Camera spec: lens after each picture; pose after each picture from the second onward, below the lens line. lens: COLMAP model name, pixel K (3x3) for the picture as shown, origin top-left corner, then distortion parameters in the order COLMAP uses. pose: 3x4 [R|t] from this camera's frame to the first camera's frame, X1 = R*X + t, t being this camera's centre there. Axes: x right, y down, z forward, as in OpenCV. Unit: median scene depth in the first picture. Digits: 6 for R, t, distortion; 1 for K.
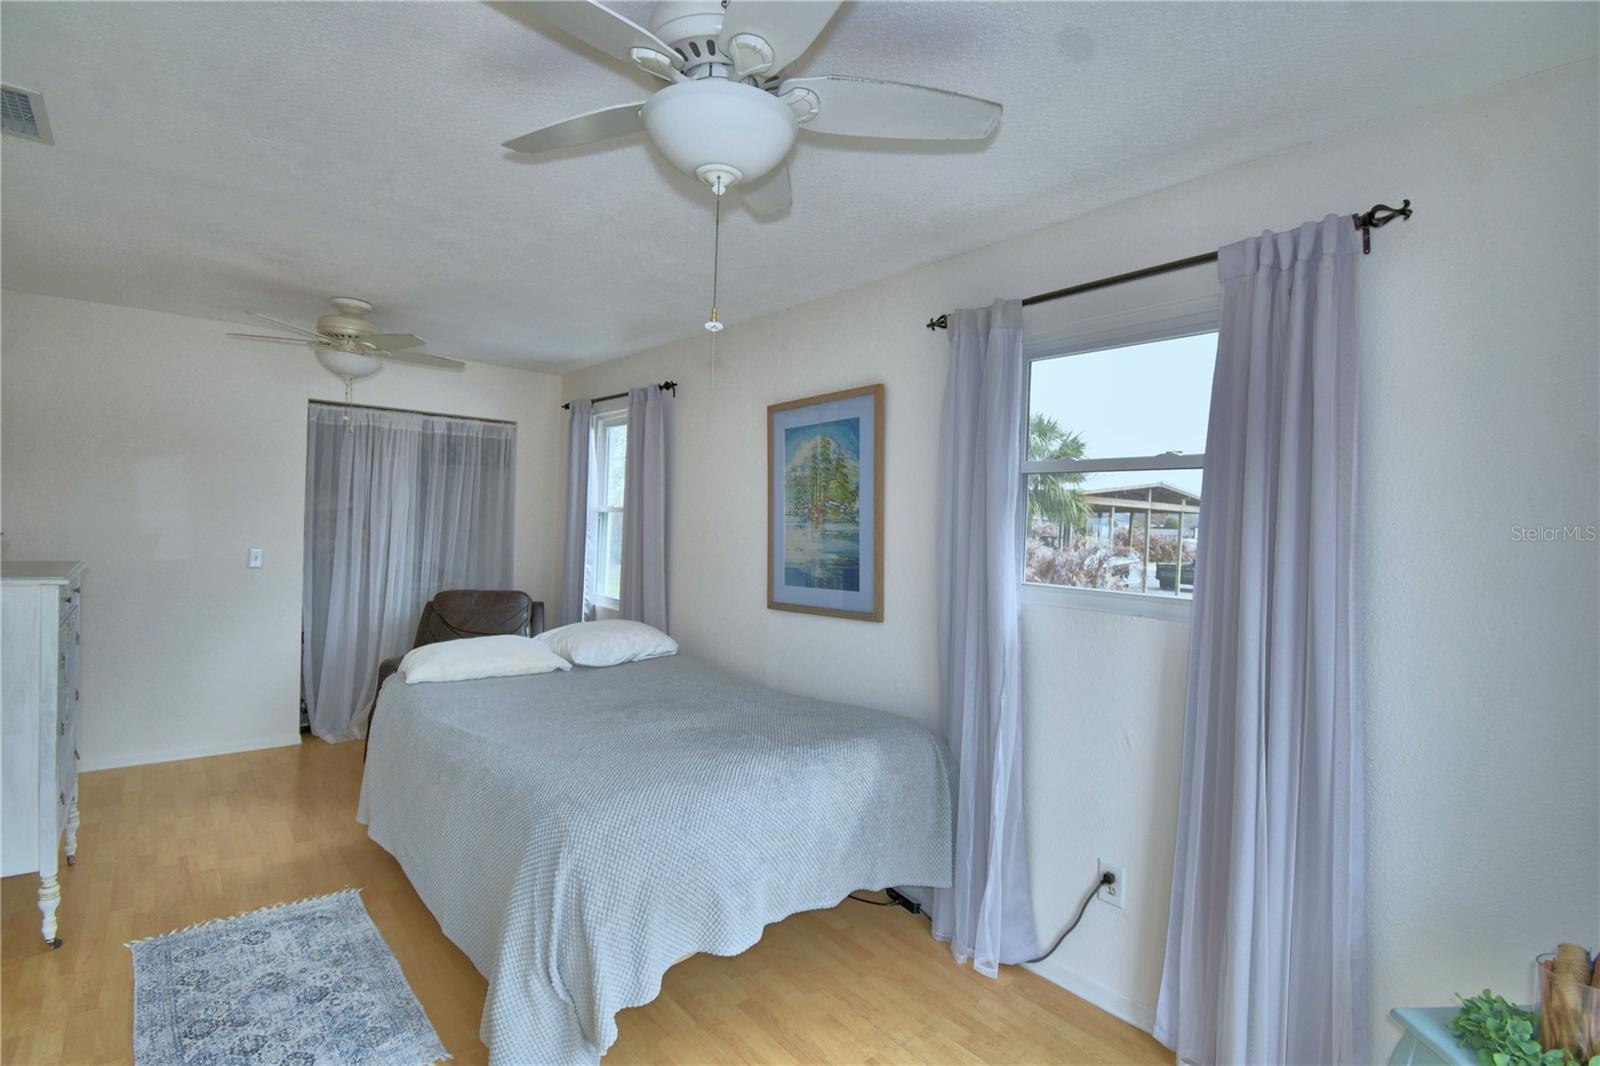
lens RADIAL K [[732.5, 0, 795.9], [0, 732.5, 532.3], [0, 0, 1]] dist [0.025846, -0.030396]
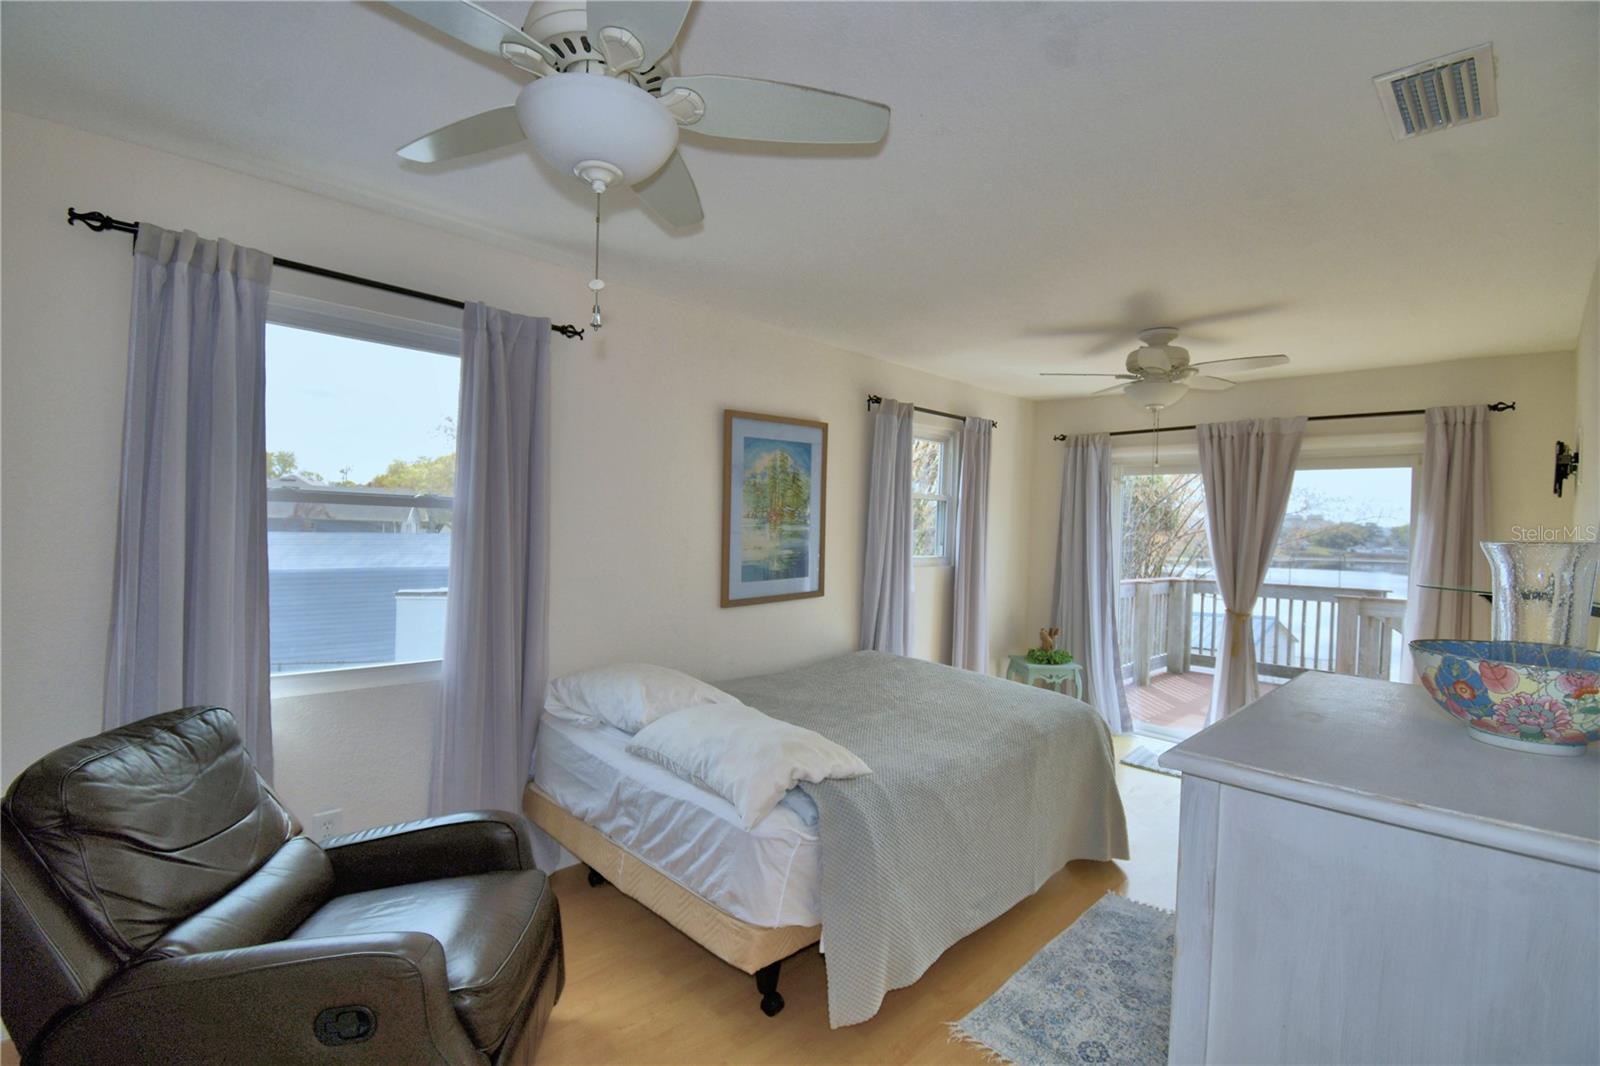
lens RADIAL K [[718.3, 0, 791.3], [0, 718.3, 531.0], [0, 0, 1]] dist [0.029218, -0.027126]
pose [[-0.060667, -0.046937, 0.997054, -1.130208], [-0.023010, 0.998694, 0.045614, -0.056013], [-0.997893, -0.020175, -0.061668, 1.050632]]
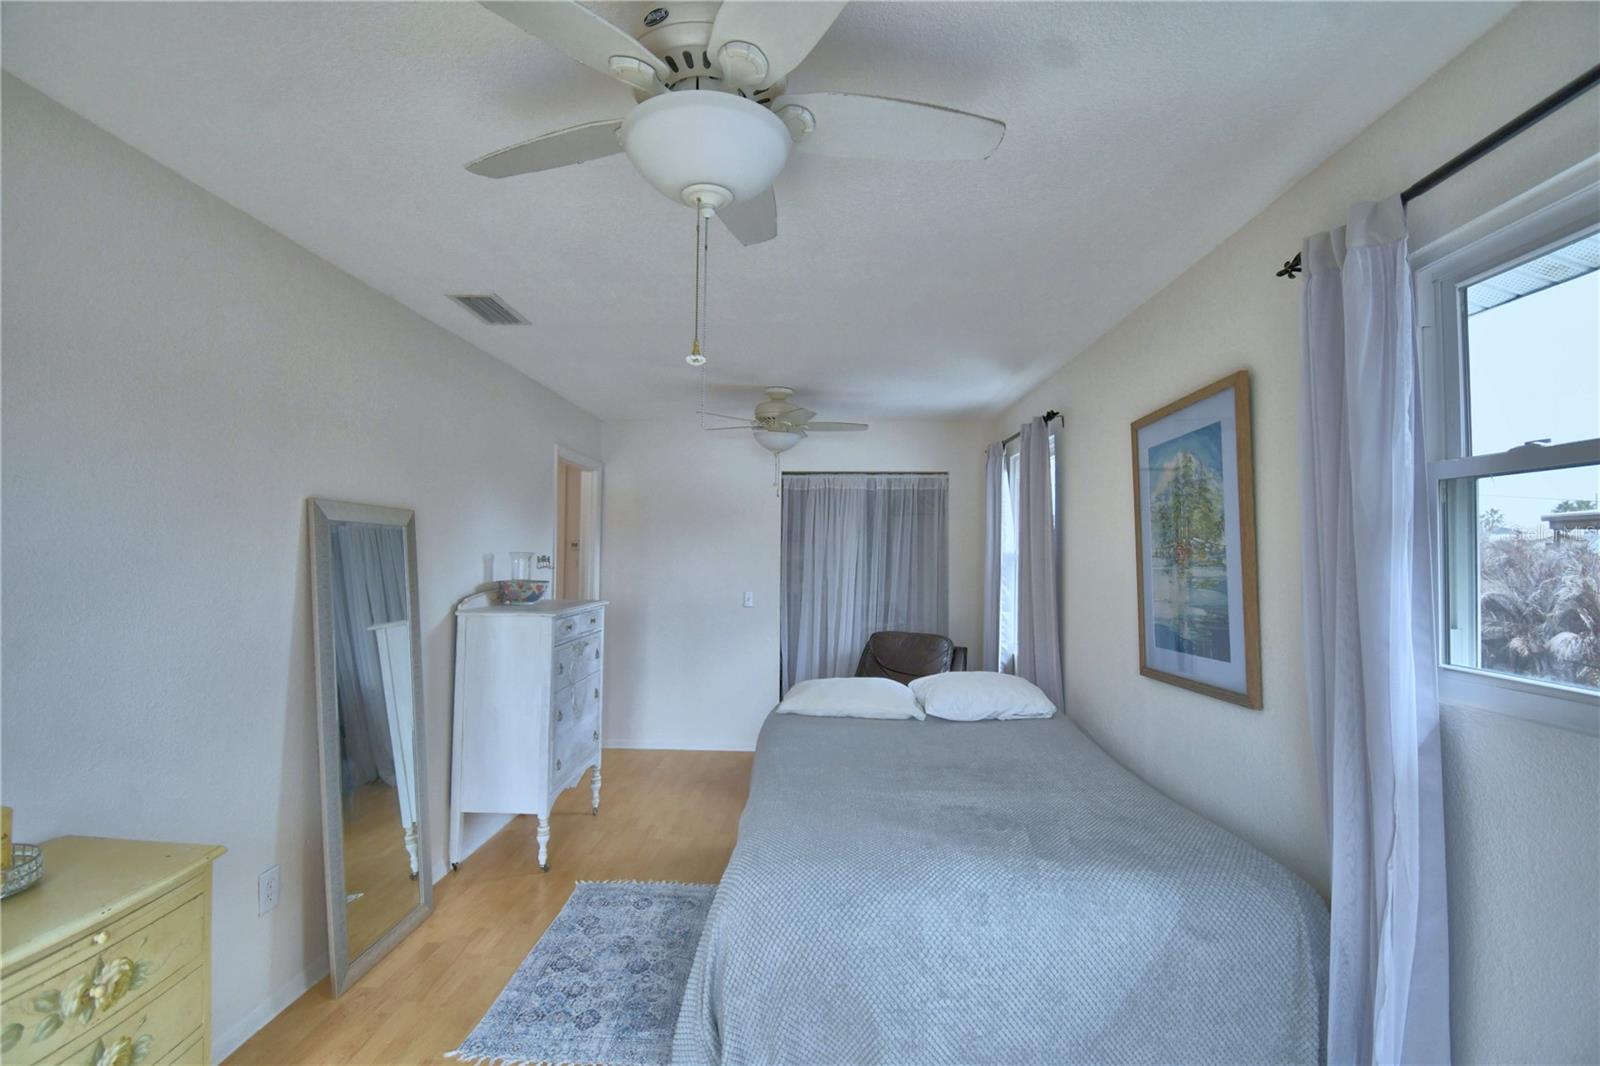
lens RADIAL K [[717.9, 0, 797.2], [0, 717.9, 527.4], [0, 0, 1]] dist [0.015715, -0.020824]
pose [[0.733006, -0.049878, -0.678391, 0.245020], [0.004751, 0.997659, -0.068218, -0.004401], [0.680205, 0.046782, 0.731527, 0.183010]]
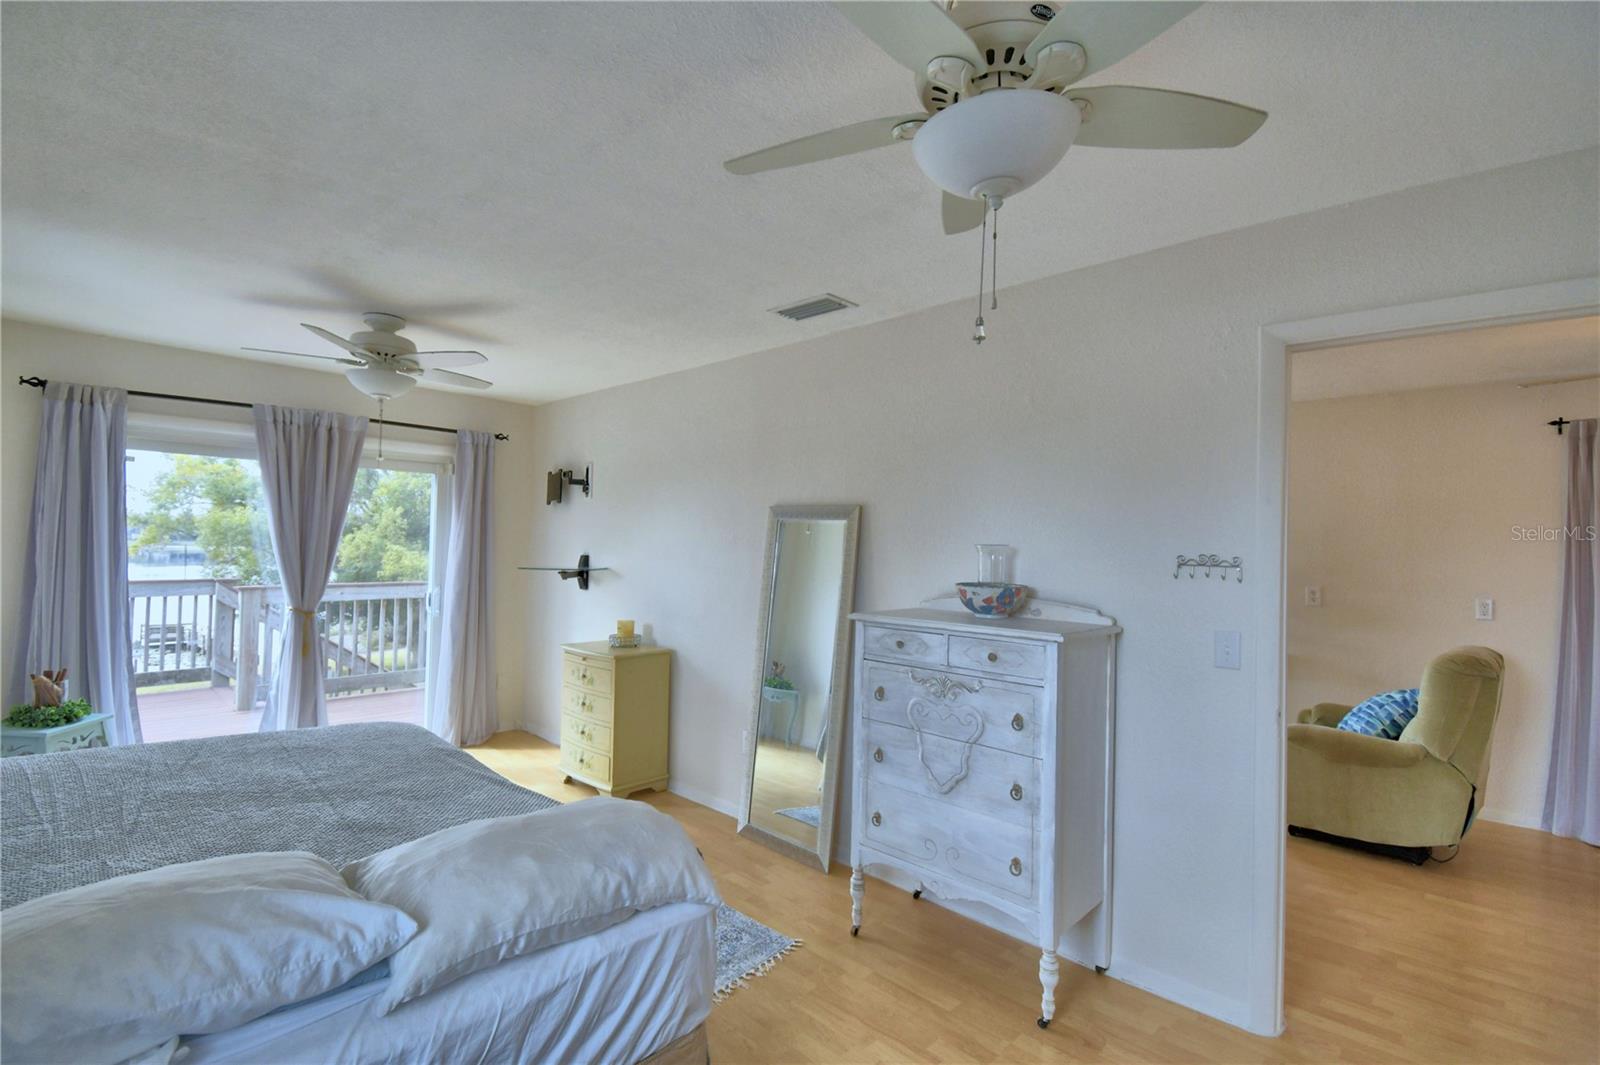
lens RADIAL K [[732.5, 0, 795.9], [0, 732.5, 531.8], [0, 0, 1]] dist [0.025846, -0.030396]
pose [[-0.993926, -0.059999, -0.092256, -0.556347], [-0.059106, 0.998175, -0.012382, -0.036135], [0.092830, -0.006854, -0.995658, 1.540418]]
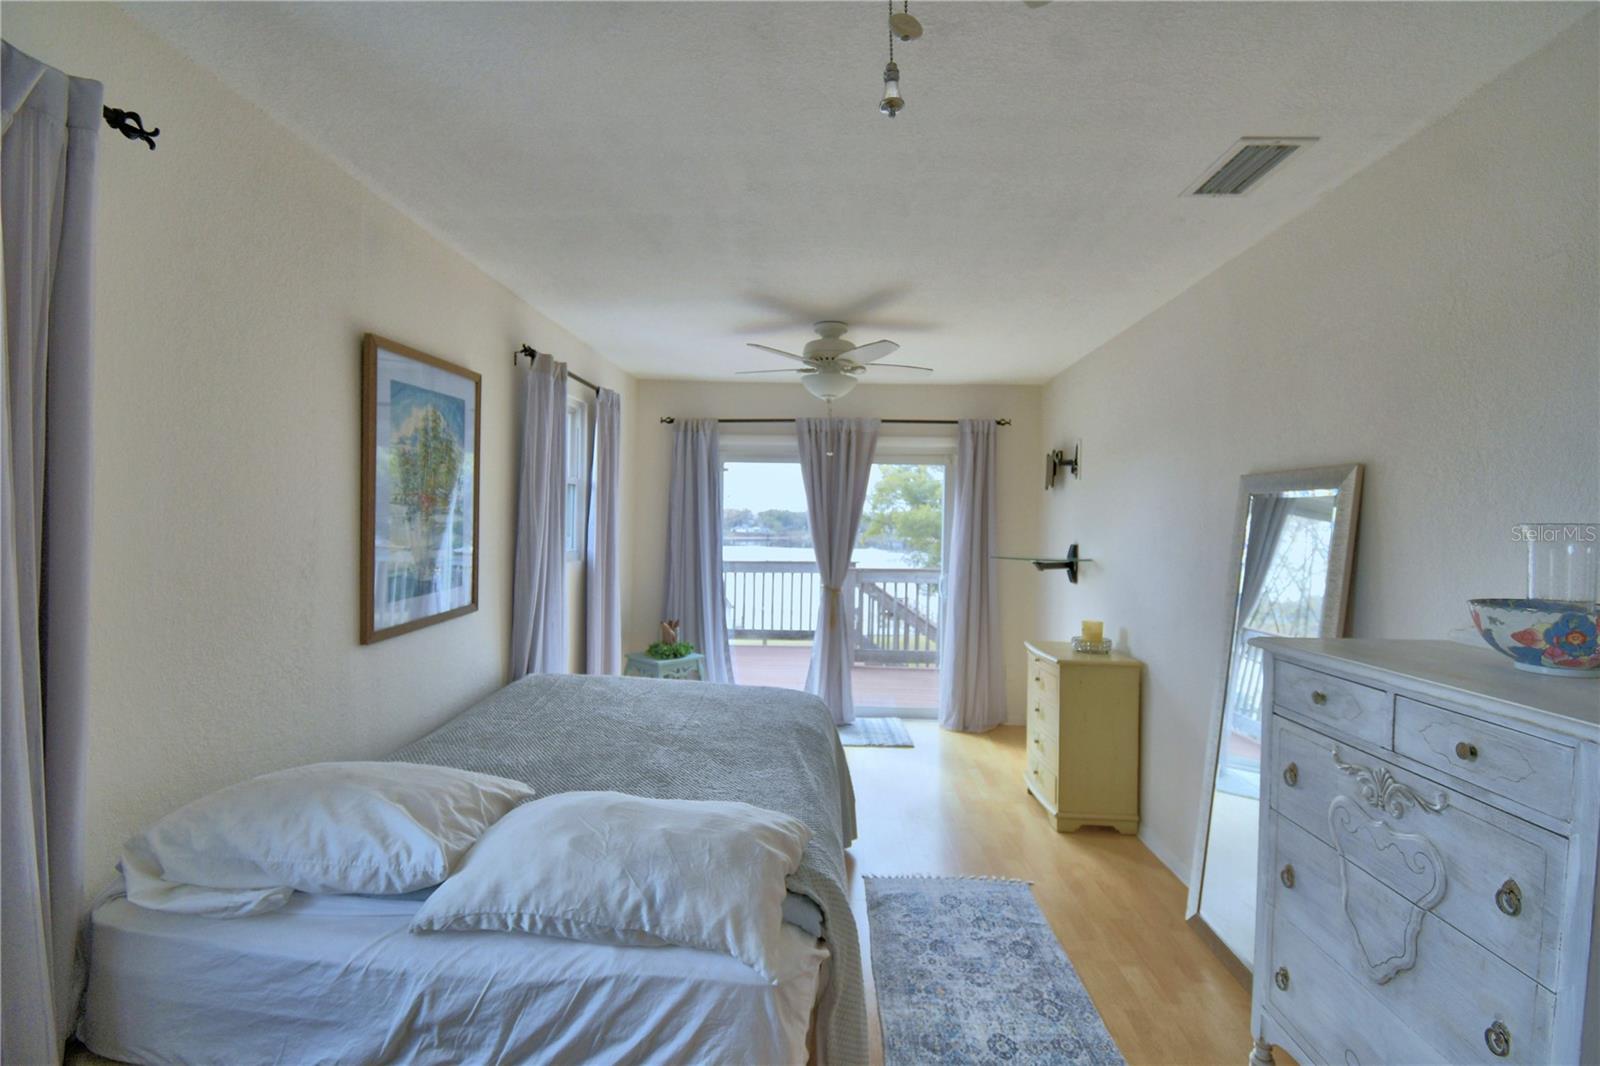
lens RADIAL K [[732.5, 0, 795.9], [0, 732.5, 532.3], [0, 0, 1]] dist [0.025846, -0.030396]
pose [[-0.723770, -0.055556, 0.687801, -0.826438], [-0.036135, 0.998438, 0.042622, -0.041918], [-0.689095, 0.005994, -0.724646, 1.313885]]
